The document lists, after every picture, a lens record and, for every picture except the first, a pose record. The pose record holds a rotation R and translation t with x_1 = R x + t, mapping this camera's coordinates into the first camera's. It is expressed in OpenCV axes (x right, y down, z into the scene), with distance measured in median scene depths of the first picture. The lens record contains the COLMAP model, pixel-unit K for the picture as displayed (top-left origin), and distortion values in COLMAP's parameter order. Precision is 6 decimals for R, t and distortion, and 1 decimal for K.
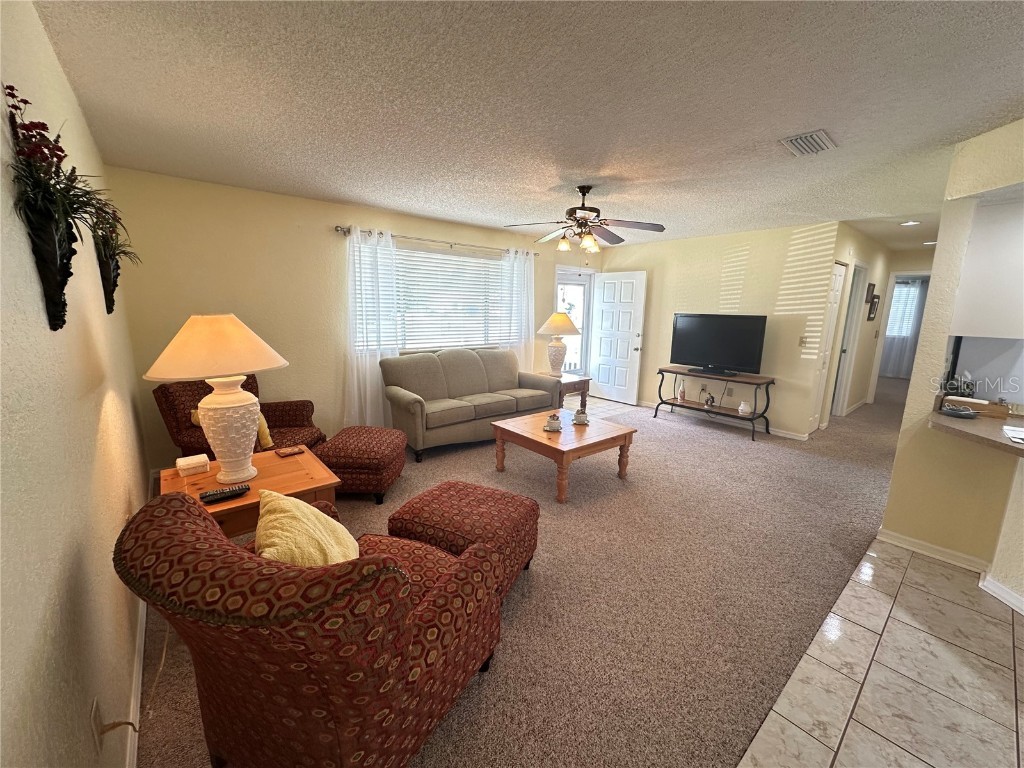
lens RADIAL K [[410.3, 0, 515.5], [0, 410.3, 380.6], [0, 0, 1]] dist [-0.006641, 0.001445]
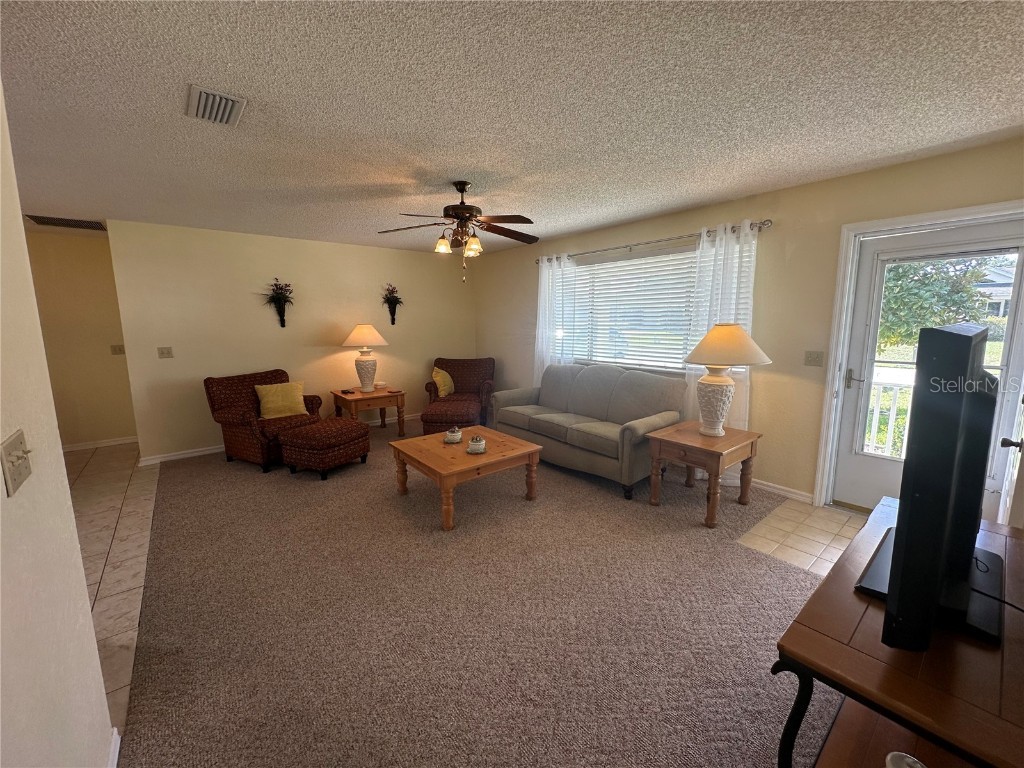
lens RADIAL K [[410.3, 0, 510.3], [0, 410.3, 379.5], [0, 0, 1]] dist [-0.006641, 0.001445]
pose [[-0.024071, 0.128023, -0.991479, 0.788454], [-0.172559, 0.976348, 0.130258, -0.132820], [0.984705, 0.174224, -0.001411, 0.837445]]
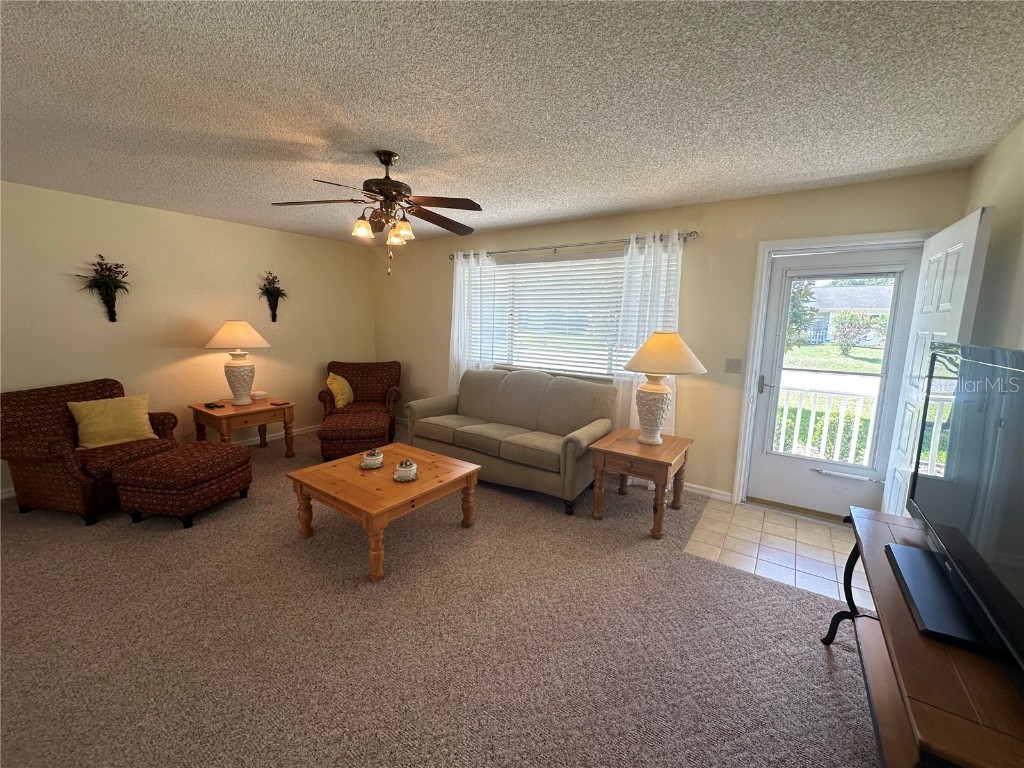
lens RADIAL K [[410.3, 0, 510.9], [0, 410.3, 380.1], [0, 0, 1]] dist [-0.006641, 0.001445]
pose [[0.253931, 0.130946, -0.958317, 0.695887], [-0.189732, 0.978287, 0.083400, -0.126528], [0.948431, 0.160645, 0.273263, 0.762784]]
